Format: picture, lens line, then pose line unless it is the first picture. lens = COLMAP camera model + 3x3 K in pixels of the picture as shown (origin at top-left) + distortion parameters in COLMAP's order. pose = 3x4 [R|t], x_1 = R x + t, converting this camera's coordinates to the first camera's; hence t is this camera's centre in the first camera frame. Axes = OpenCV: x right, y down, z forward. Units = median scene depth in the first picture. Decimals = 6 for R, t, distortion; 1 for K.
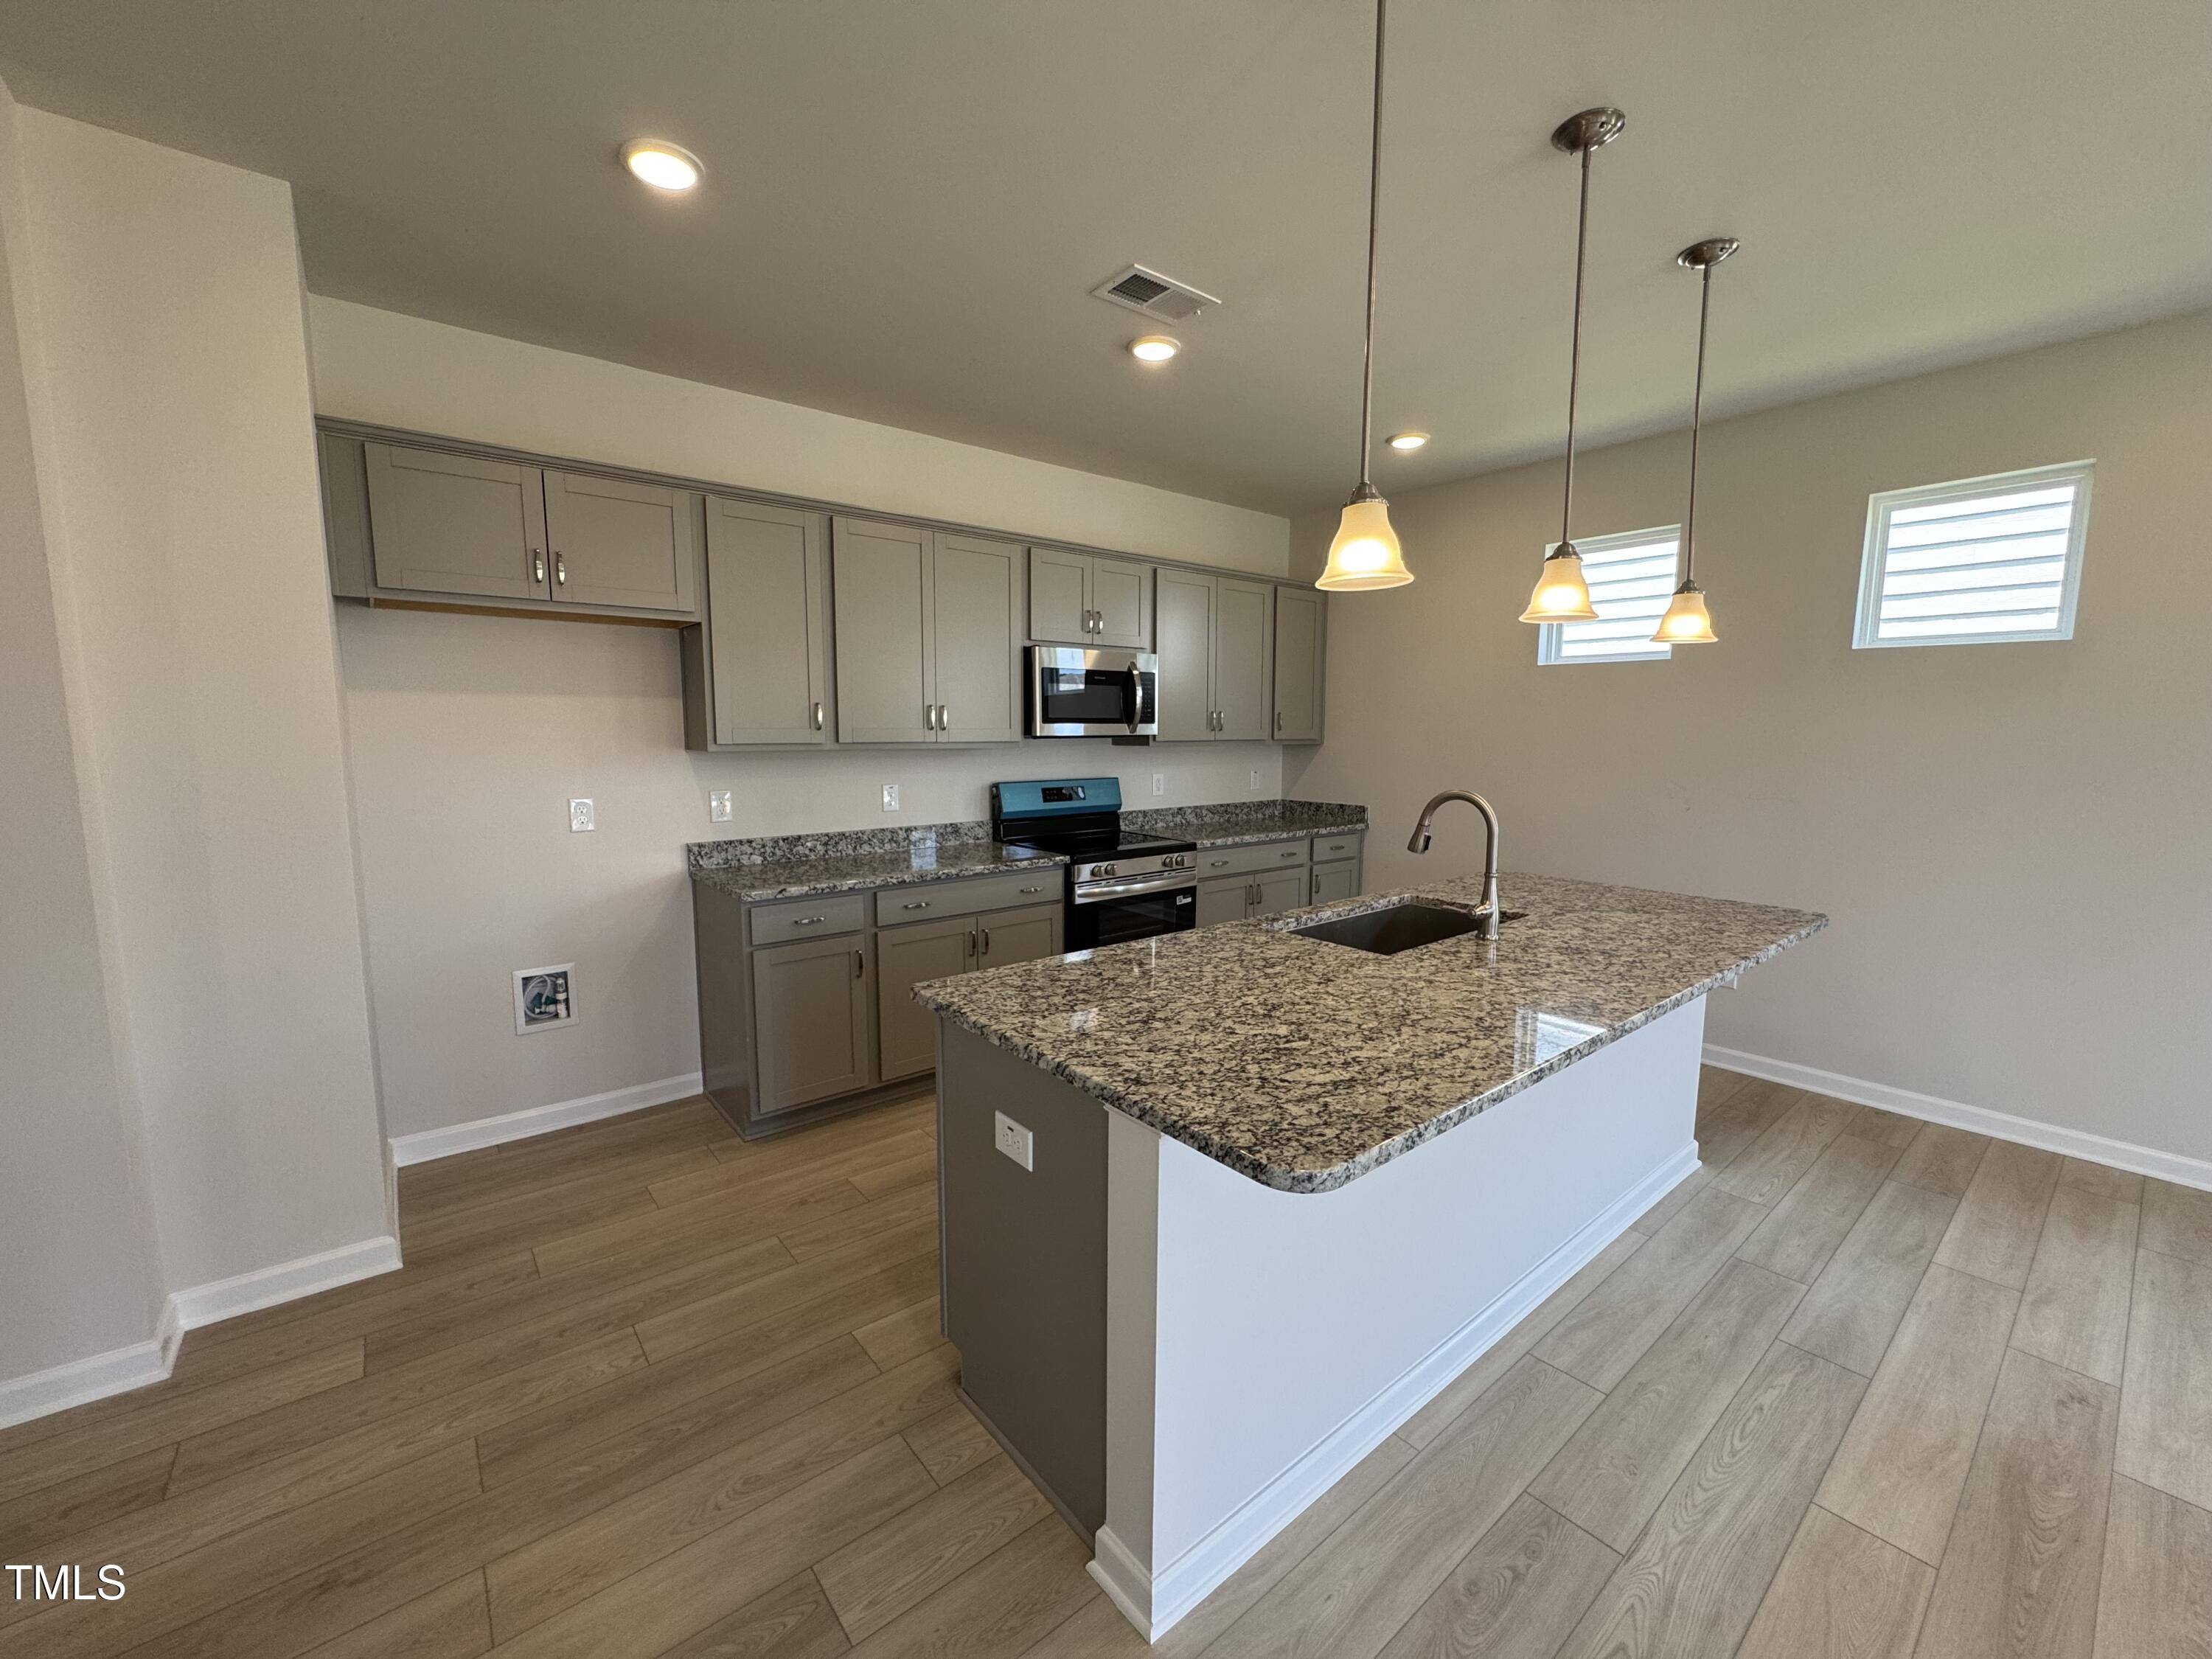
lens RADIAL K [[887.8, 0, 1103.6], [0, 887.8, 833.8], [0, 0, 1]] dist [-0.003318, 0.000311]
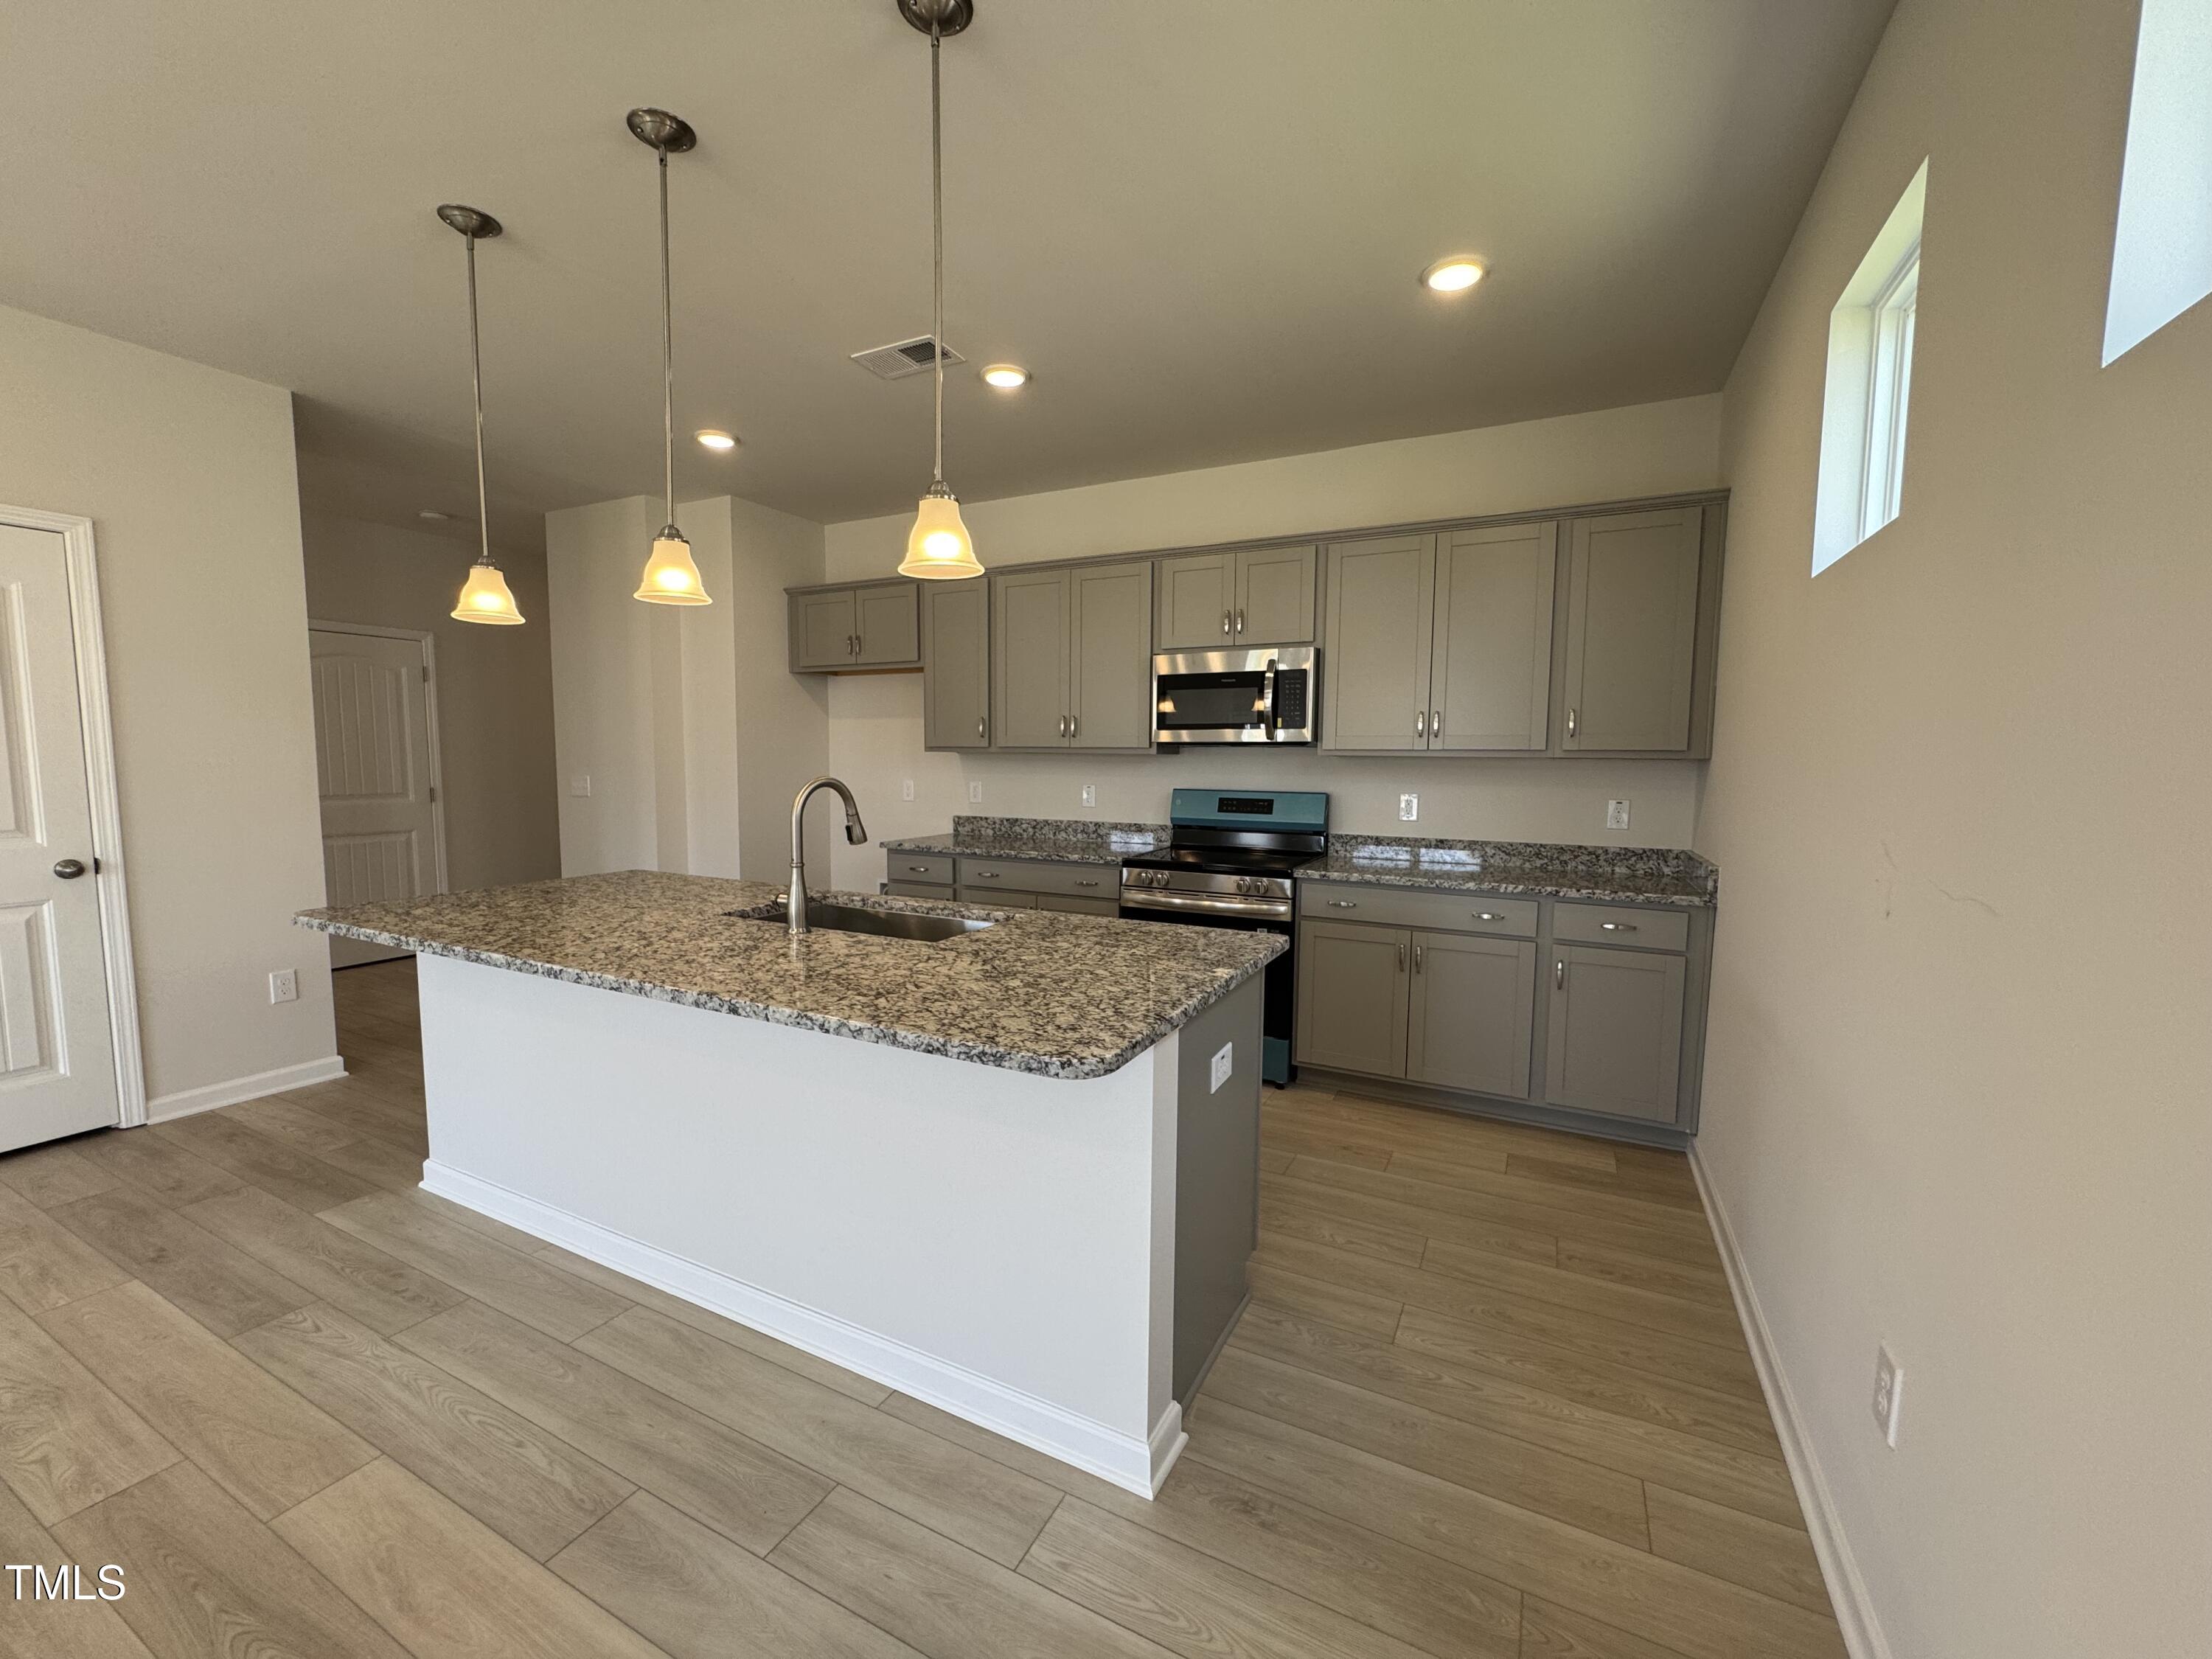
lens RADIAL K [[883.7, 0, 1100.7], [0, 883.7, 833.4], [0, 0, 1]] dist [-0.002067, 0.000048]
pose [[0.401101, 0.080608, -0.912480, 1.683604], [-0.116970, 0.992473, 0.036258, -0.071139], [0.908535, 0.092190, 0.407511, 1.070251]]
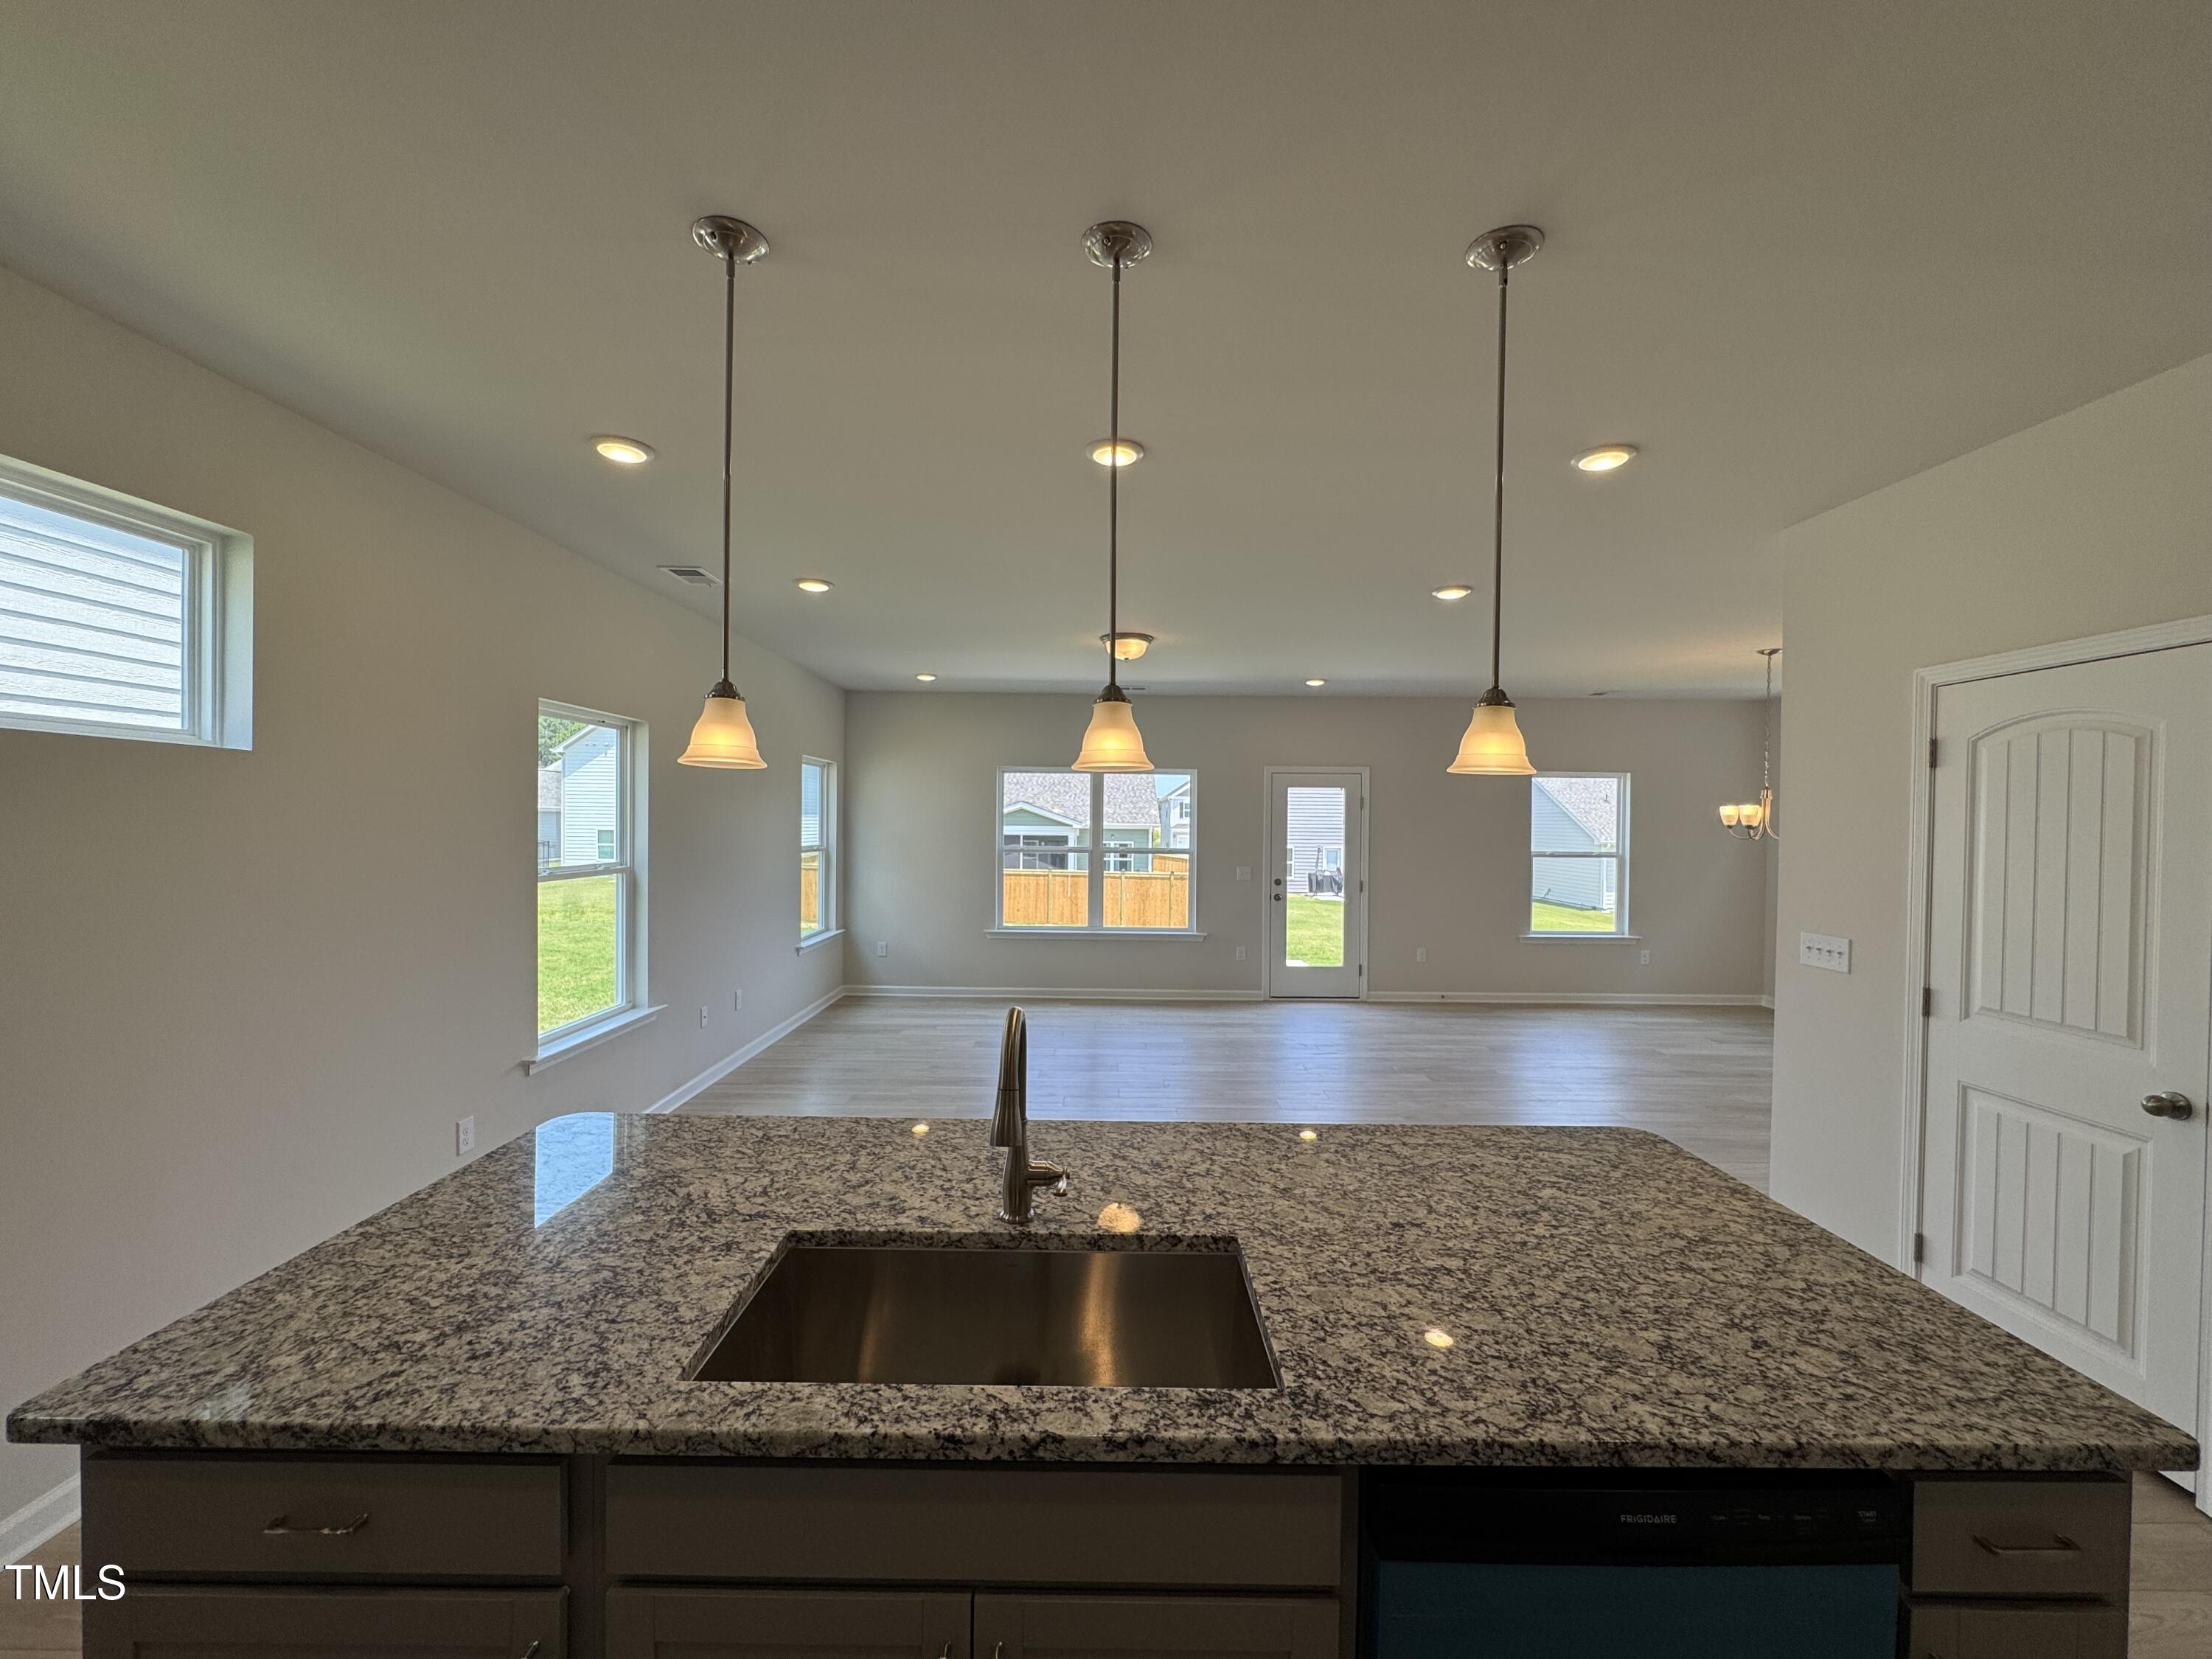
lens RADIAL K [[883.7, 0, 1100.7], [0, 883.7, 833.4], [0, 0, 1]] dist [-0.002067, 0.000048]
pose [[-0.774698, -0.023056, 0.631911, -0.029523], [0.061306, 0.991889, 0.111350, -0.280959], [-0.629352, 0.125002, -0.767001, 1.702294]]
